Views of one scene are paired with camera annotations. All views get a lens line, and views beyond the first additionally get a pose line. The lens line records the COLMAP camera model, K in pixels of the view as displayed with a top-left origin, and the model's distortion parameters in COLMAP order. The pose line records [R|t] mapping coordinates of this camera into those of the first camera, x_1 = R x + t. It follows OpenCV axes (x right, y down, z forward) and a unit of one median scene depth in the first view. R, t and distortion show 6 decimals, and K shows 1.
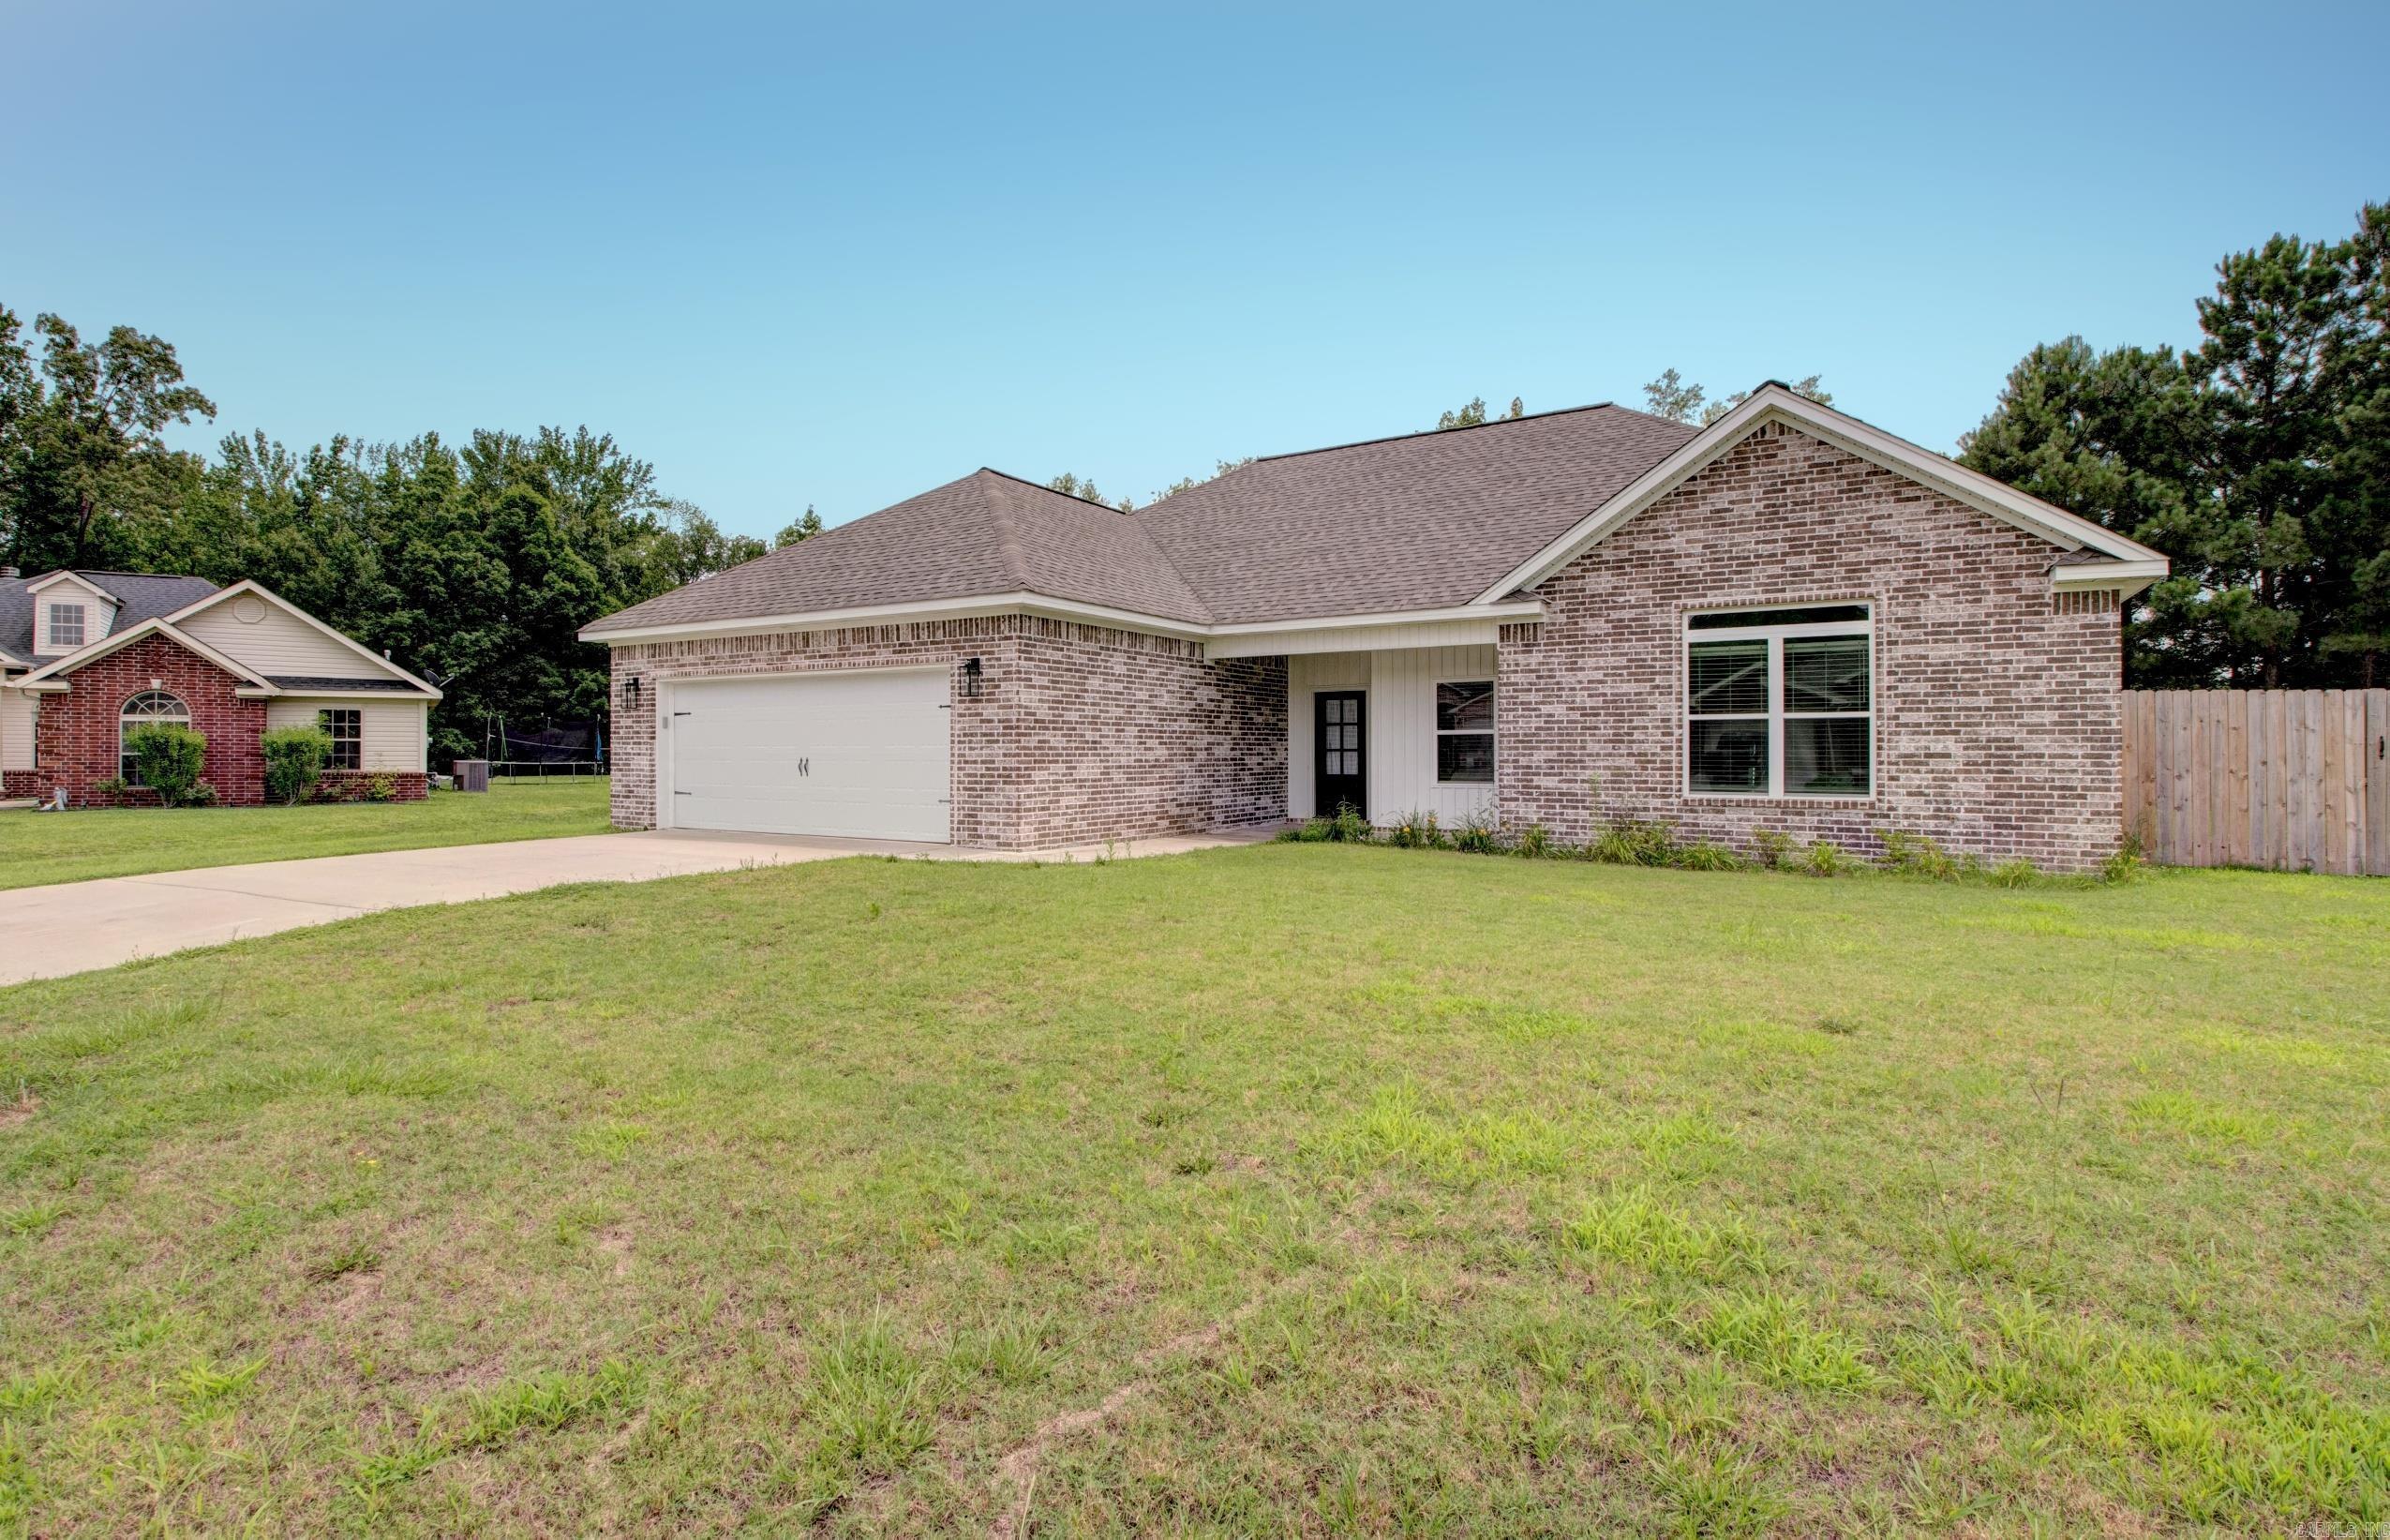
lens RADIAL K [[1124.6, 0, 1141.8], [0, 1124.6, 768.4], [0, 0, 1]] dist [-0.002099, -0.015206]
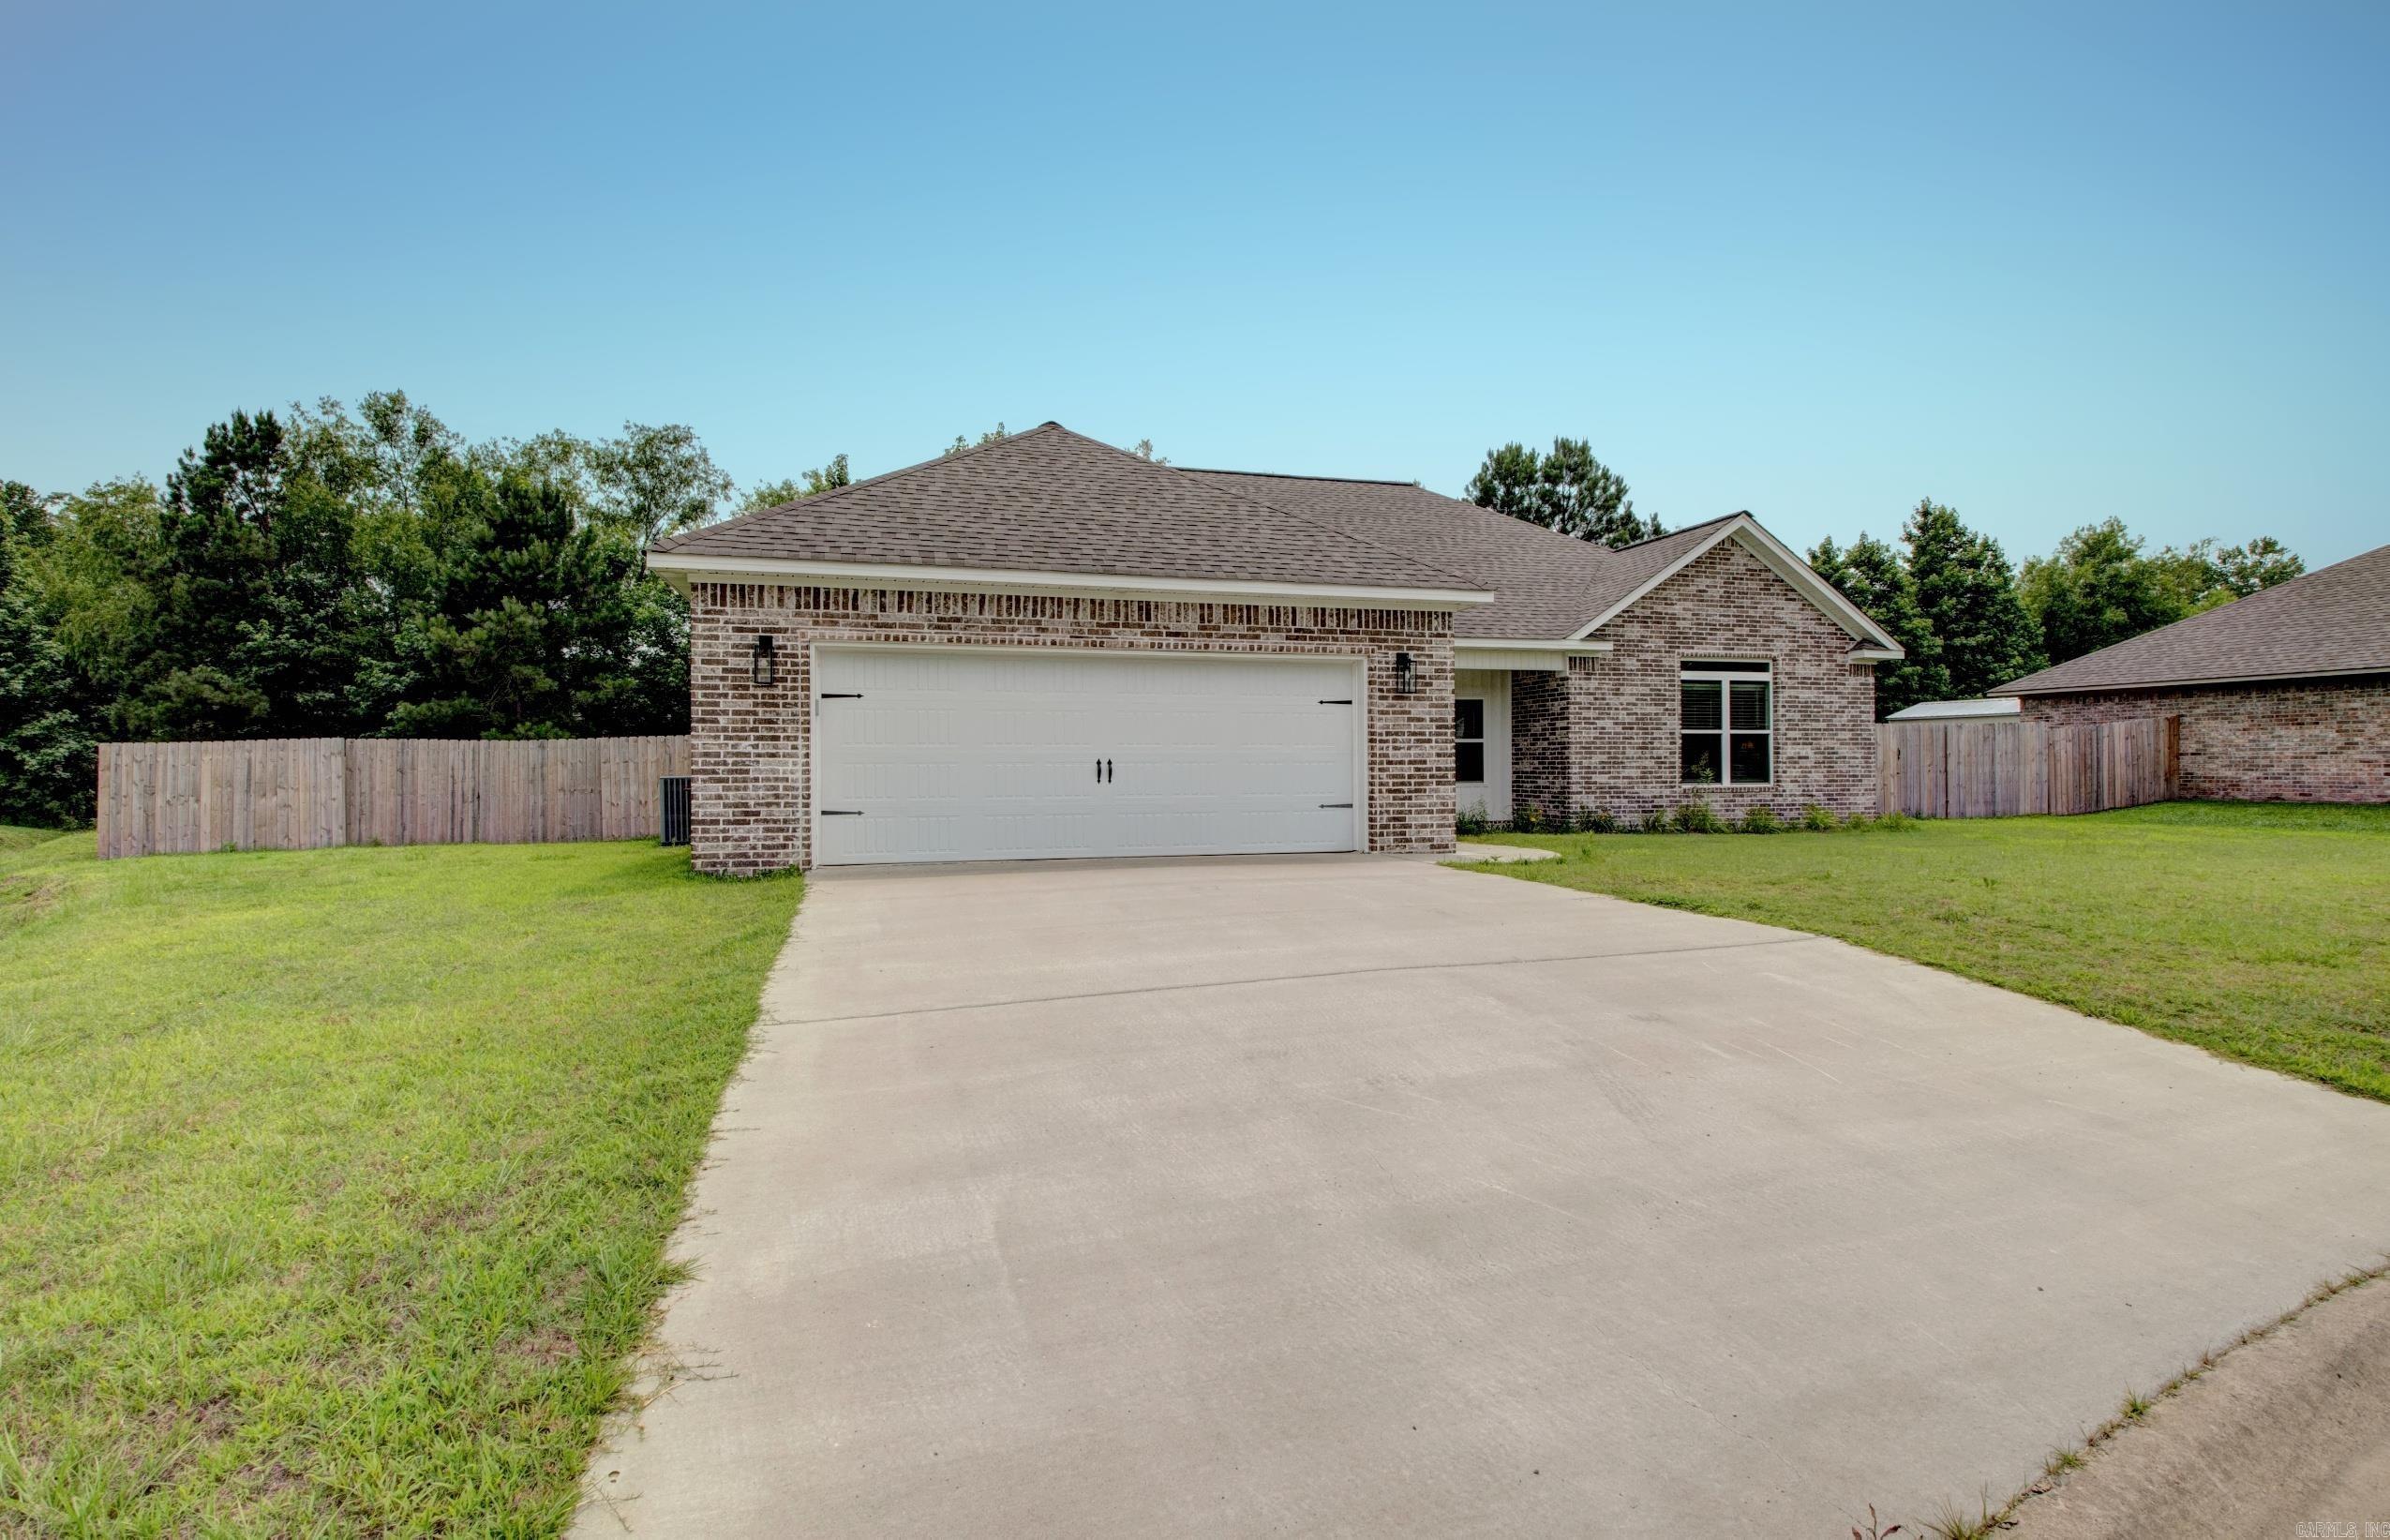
lens RADIAL K [[1124.6, 0, 1151.3], [0, 1124.6, 780.6], [0, 0, 1]] dist [-0.002099, -0.015206]
pose [[0.676079, -0.010017, 0.736761, -1.008815], [0.015691, 0.999877, -0.000804, 0.007443], [-0.736662, 0.012105, 0.676153, 0.521335]]
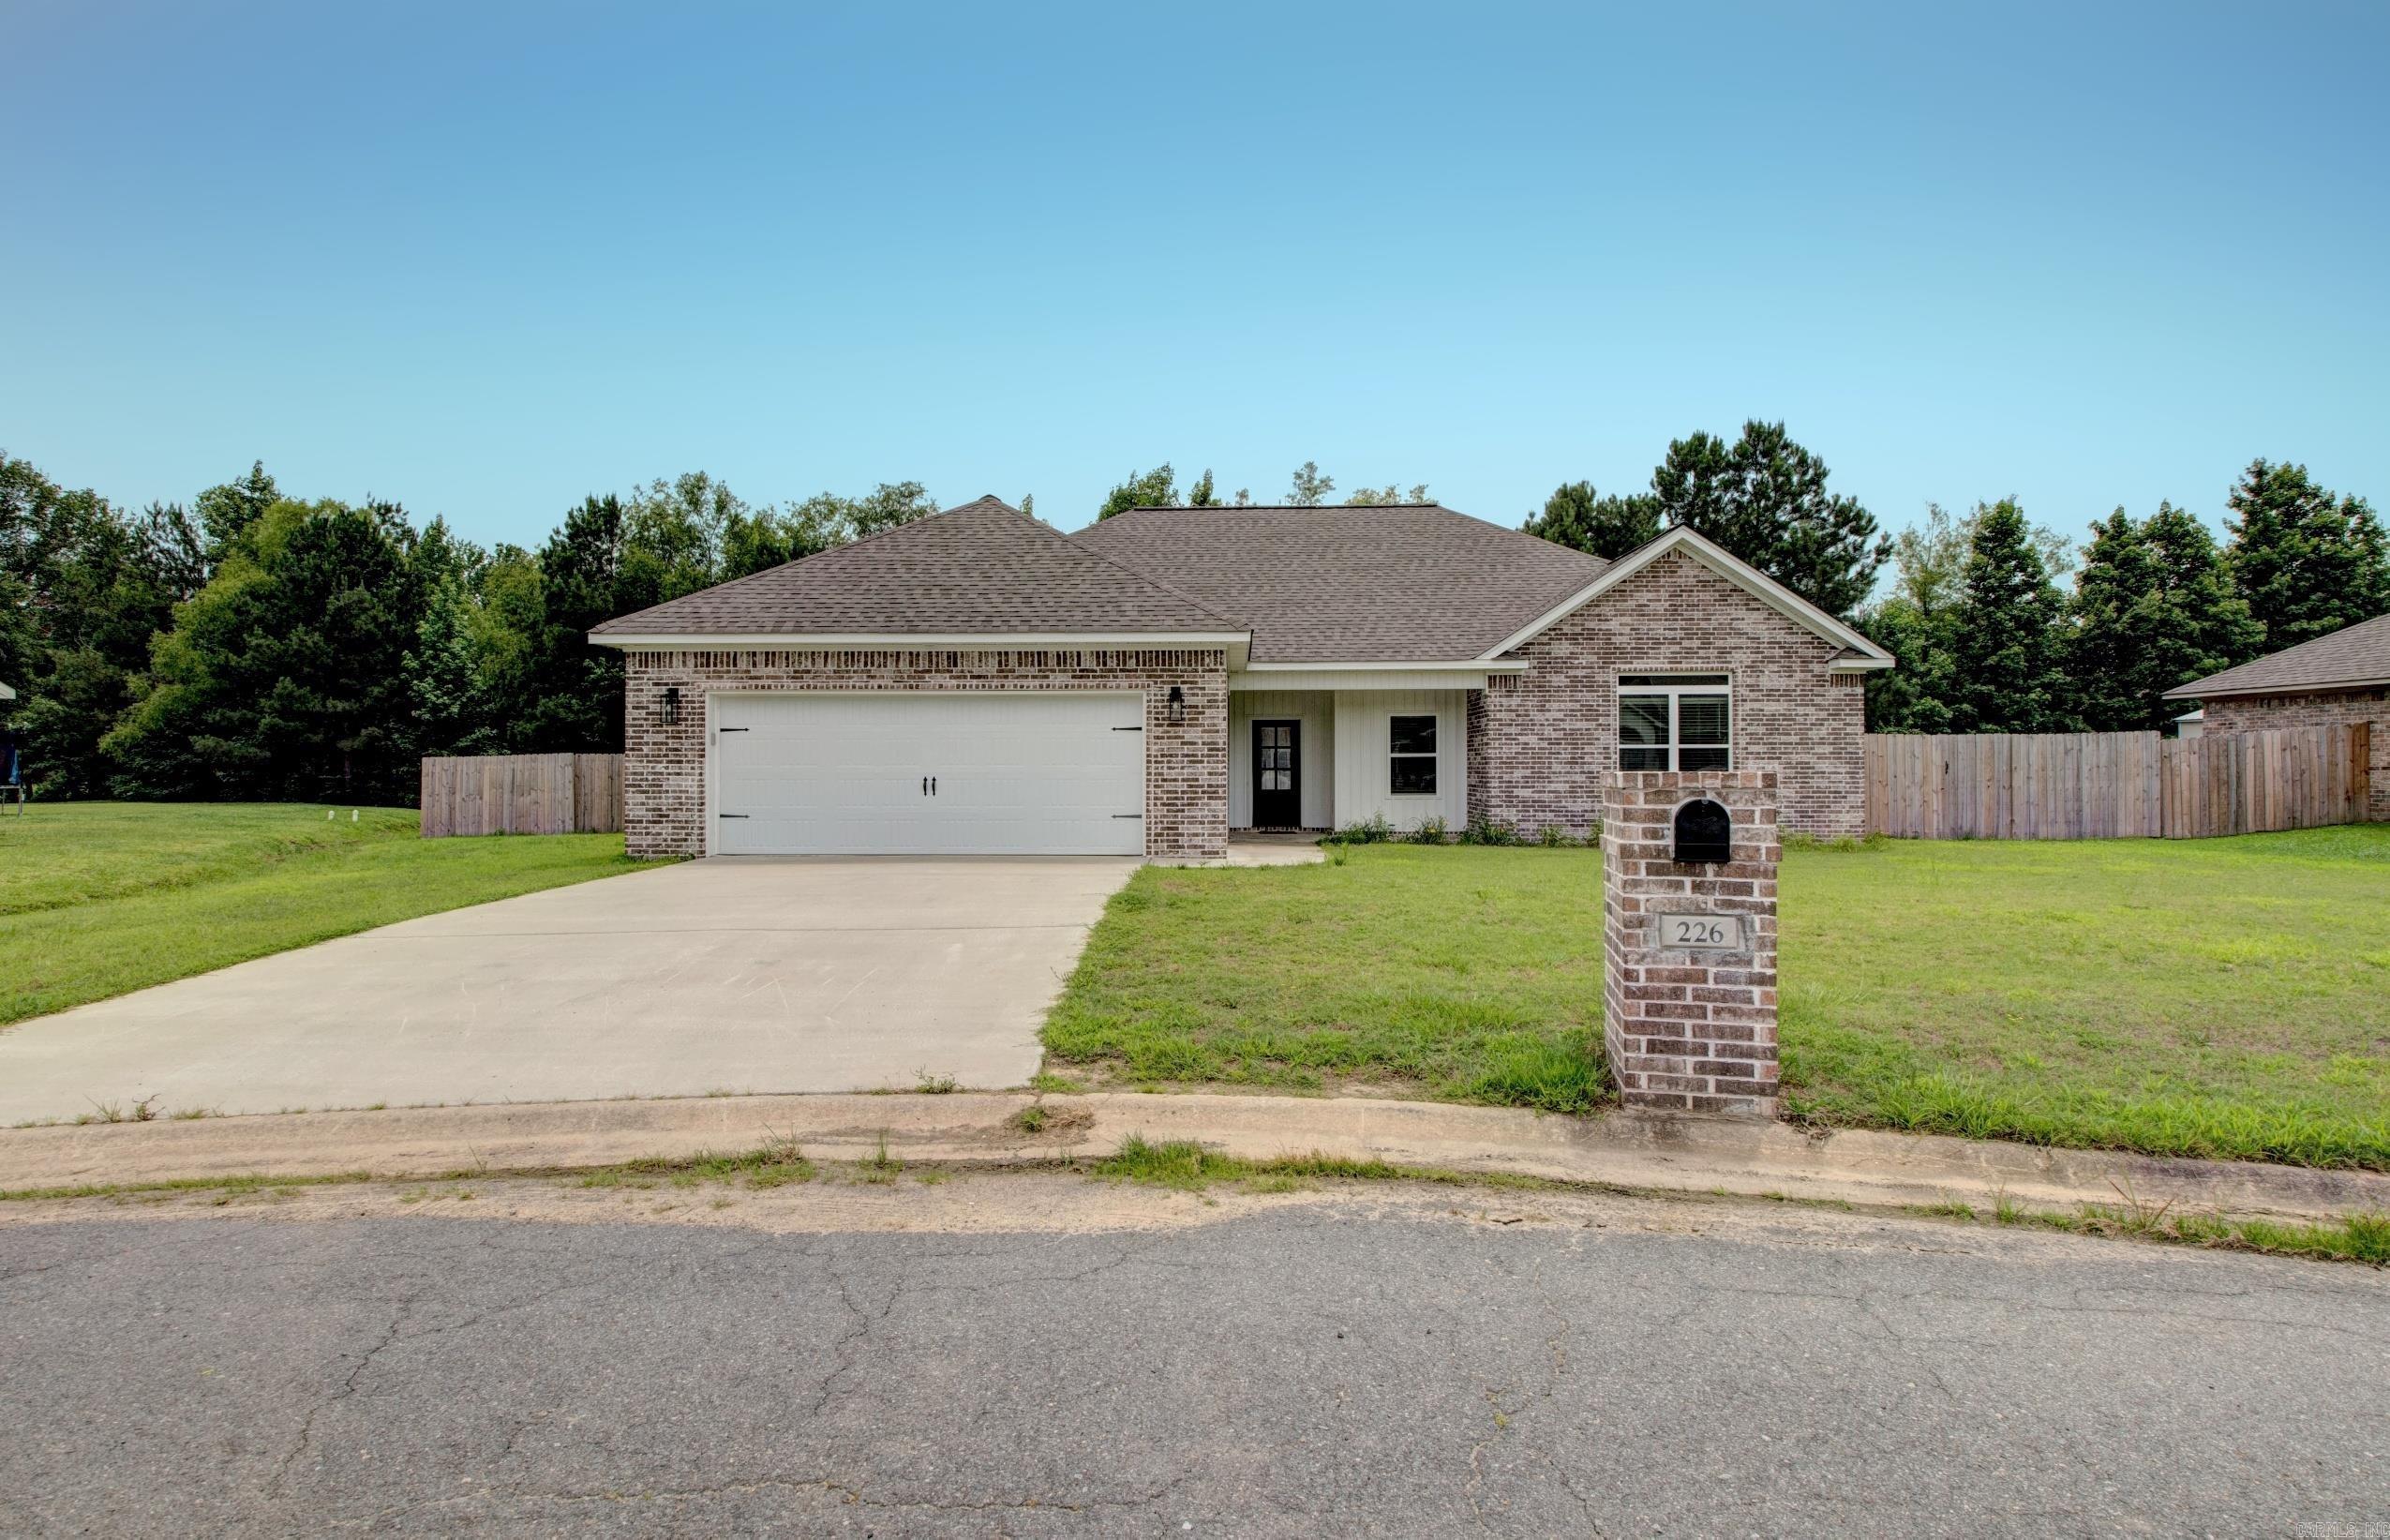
lens RADIAL K [[1124.6, 0, 1151.7], [0, 1124.6, 776.6], [0, 0, 1]] dist [-0.002099, -0.015206]
pose [[0.870347, -0.003008, 0.492429, -0.727138], [0.007966, 0.999936, -0.007972, -0.000517], [-0.492374, 0.010861, 0.870316, 0.045227]]
